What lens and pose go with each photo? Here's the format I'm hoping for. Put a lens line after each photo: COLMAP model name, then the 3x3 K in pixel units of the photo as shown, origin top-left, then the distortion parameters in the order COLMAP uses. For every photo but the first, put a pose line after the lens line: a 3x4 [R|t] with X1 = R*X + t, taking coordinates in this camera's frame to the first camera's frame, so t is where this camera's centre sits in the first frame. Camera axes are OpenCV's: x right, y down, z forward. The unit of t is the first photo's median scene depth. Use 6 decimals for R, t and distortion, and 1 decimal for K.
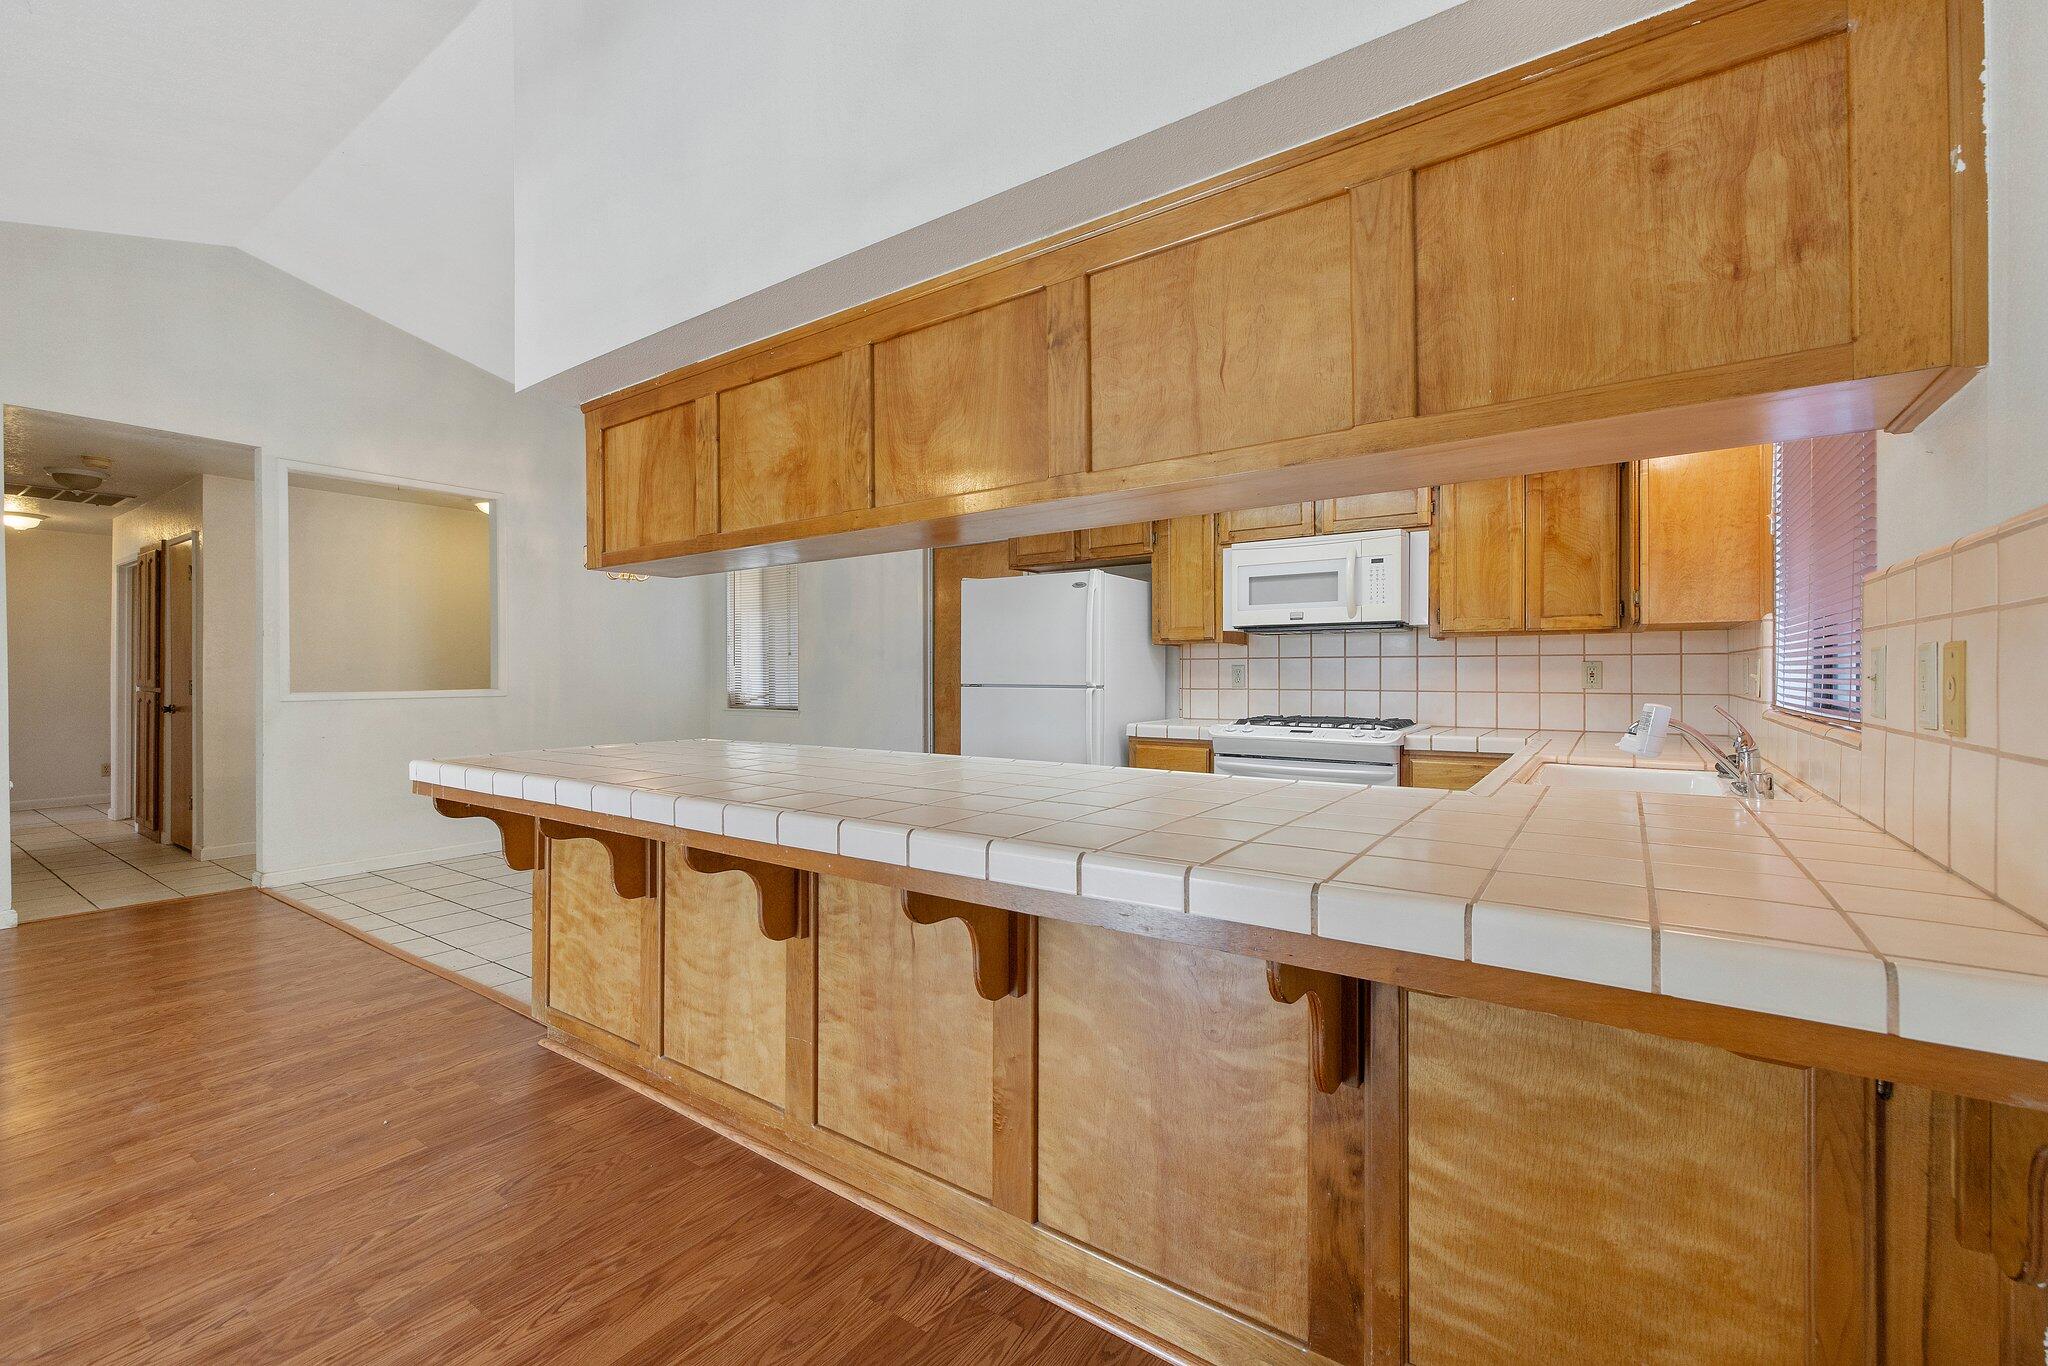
lens RADIAL K [[861.2, 0, 1018.2], [0, 861.2, 669.5], [0, 0, 1]] dist [-0.002669, 0.001105]
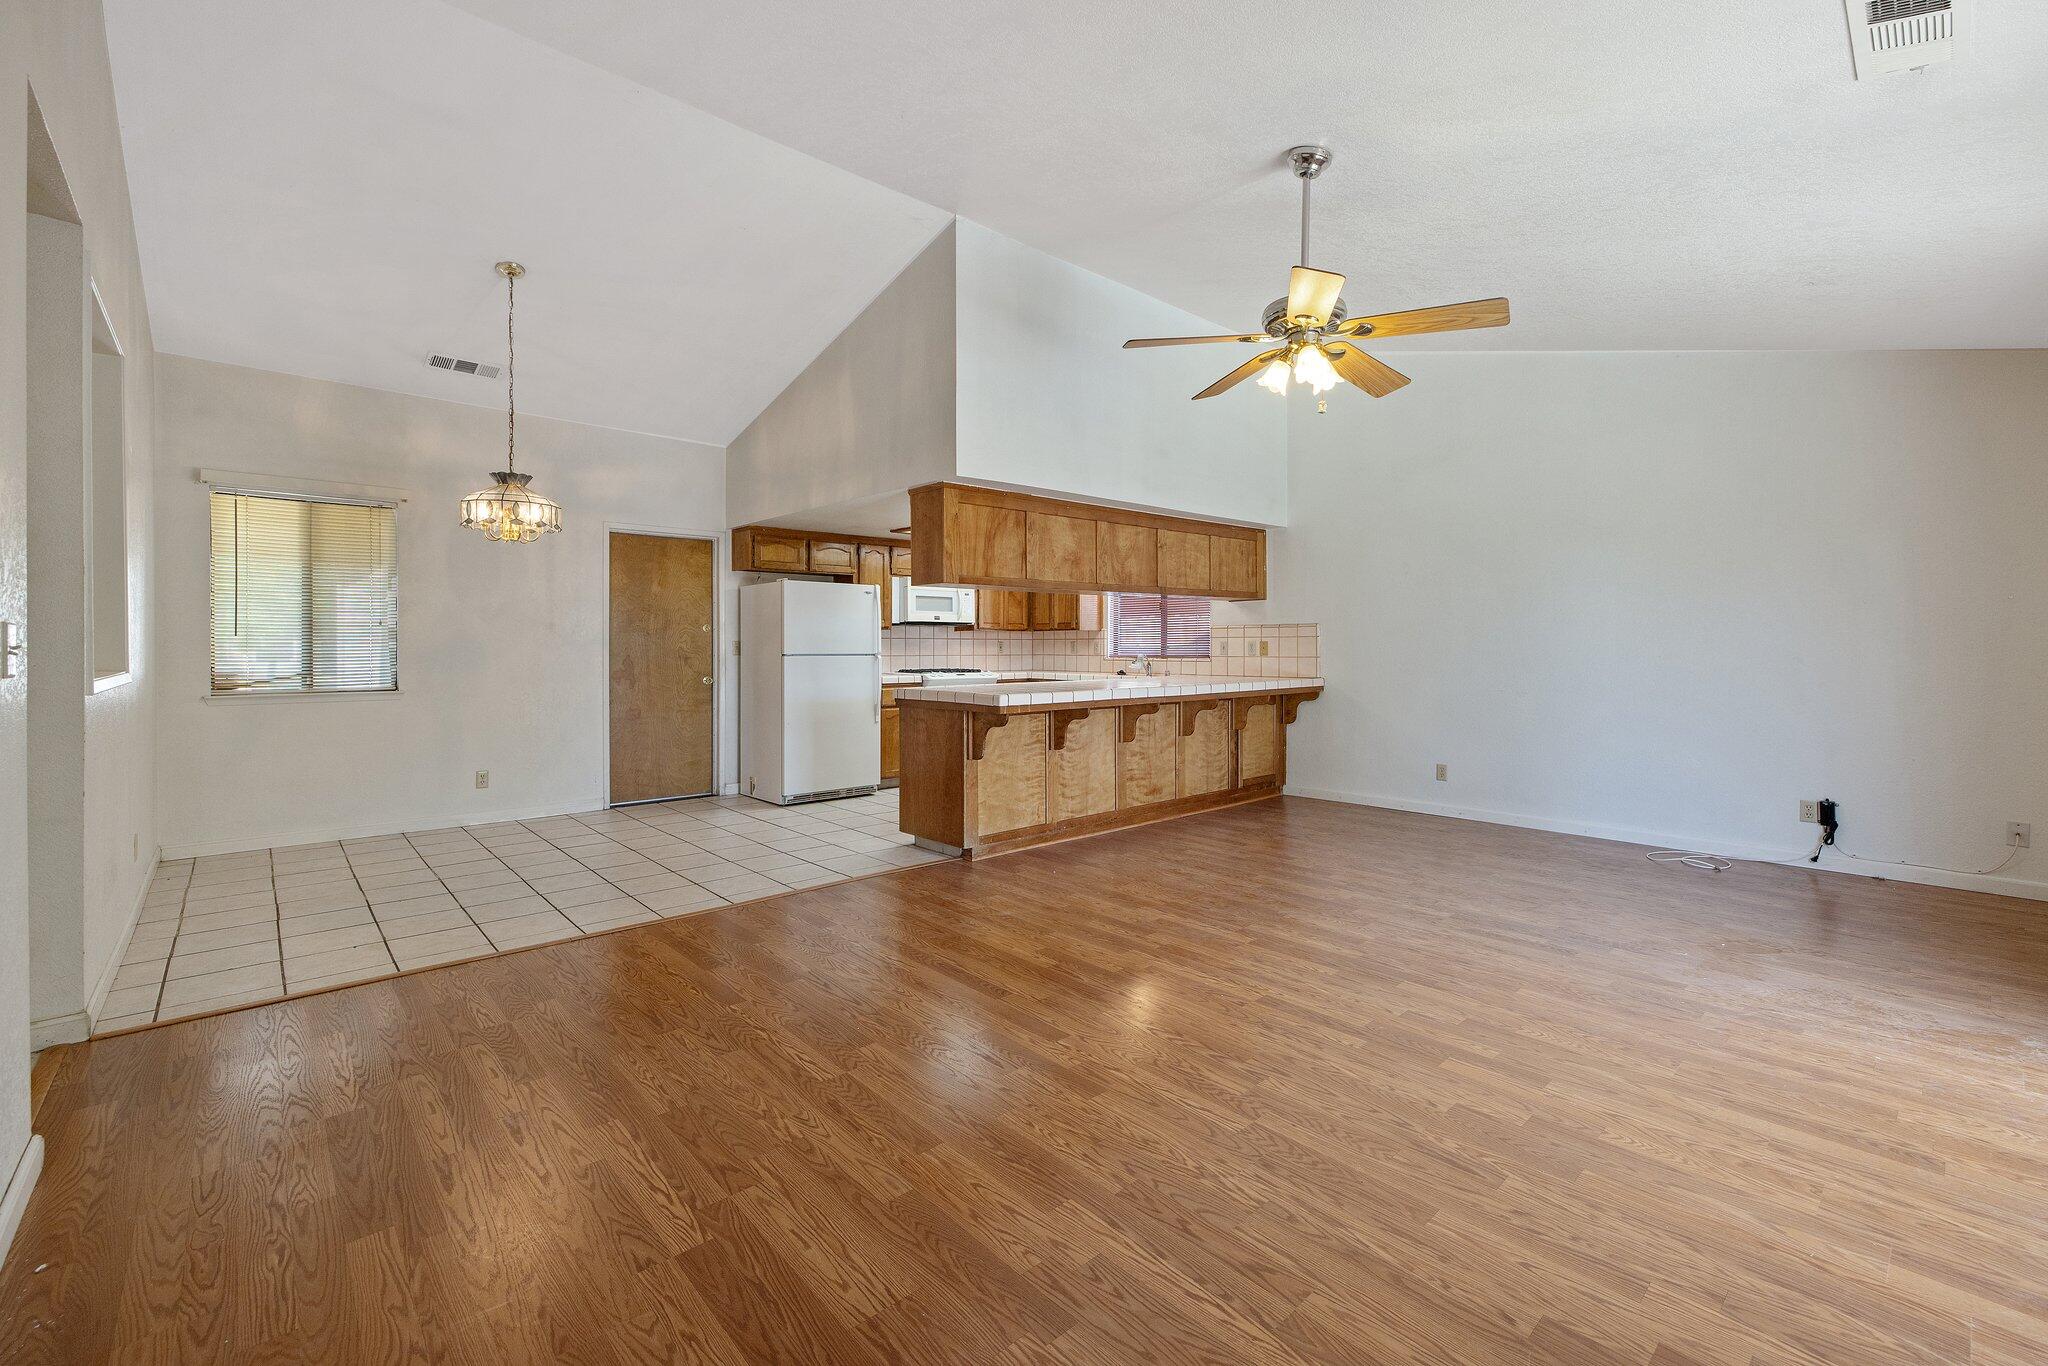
lens RADIAL K [[861.2, 0, 1024.1], [0, 861.2, 652.2], [0, 0, 1]] dist [-0.002669, 0.001105]
pose [[0.218191, -0.004954, 0.975894, -1.750852], [-0.004421, 0.999972, 0.006064, 0.005040], [-0.975896, -0.005637, 0.218163, 0.414437]]
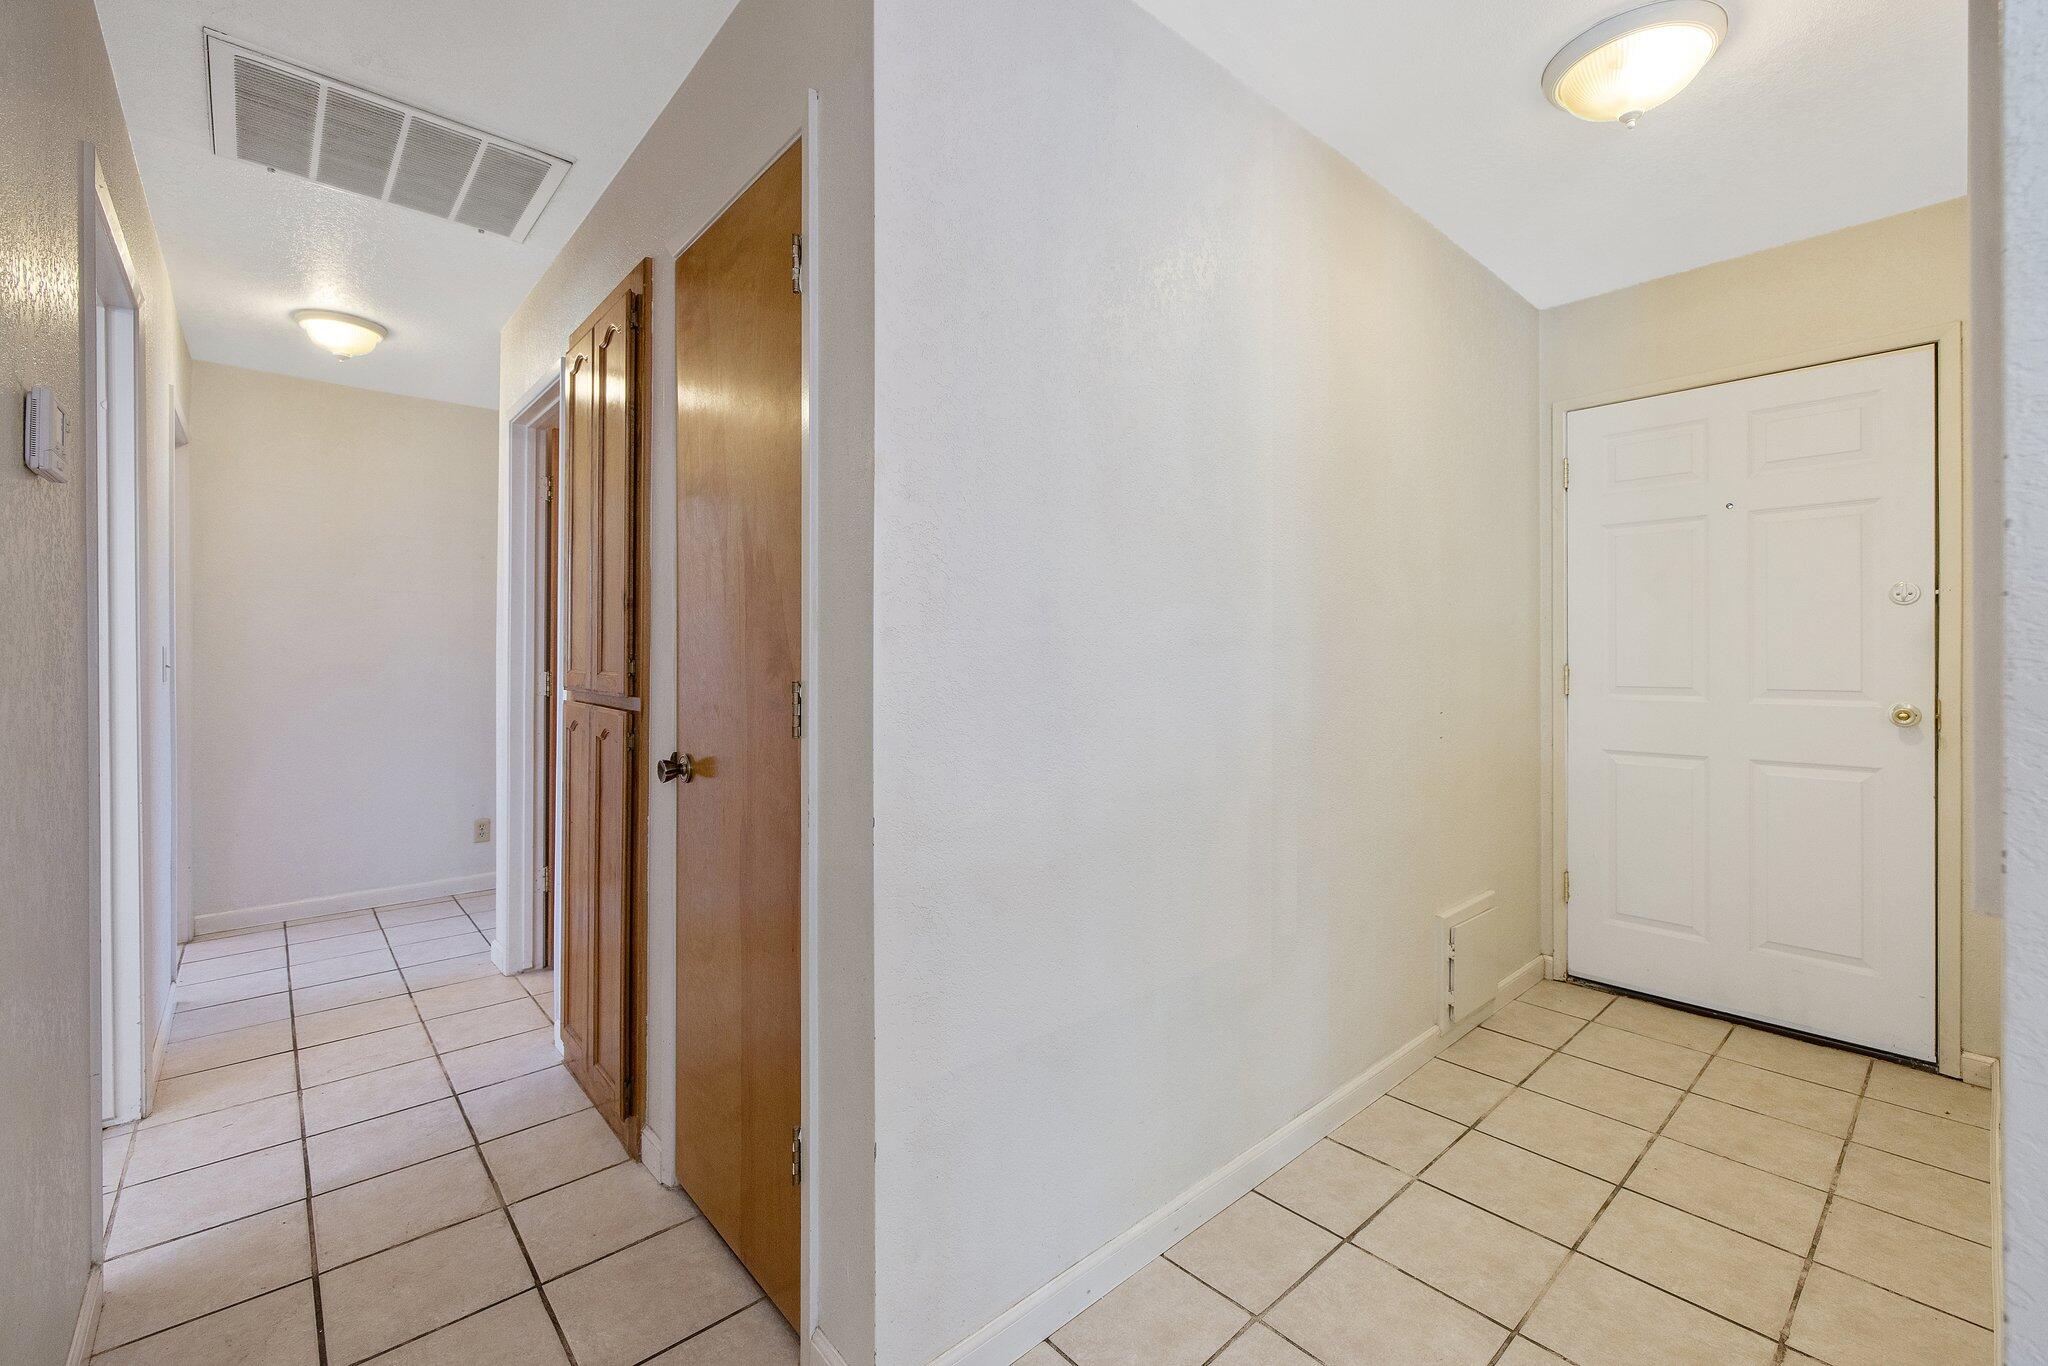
lens RADIAL K [[861.2, 0, 1055.5], [0, 861.2, 650.2], [0, 0, 1]] dist [-0.002669, 0.001105]
pose [[0.975567, 0.001256, -0.219700, -1.333555], [0.000392, 0.999972, 0.007458, 0.000141], [0.219703, -0.007362, 0.975539, 1.235146]]
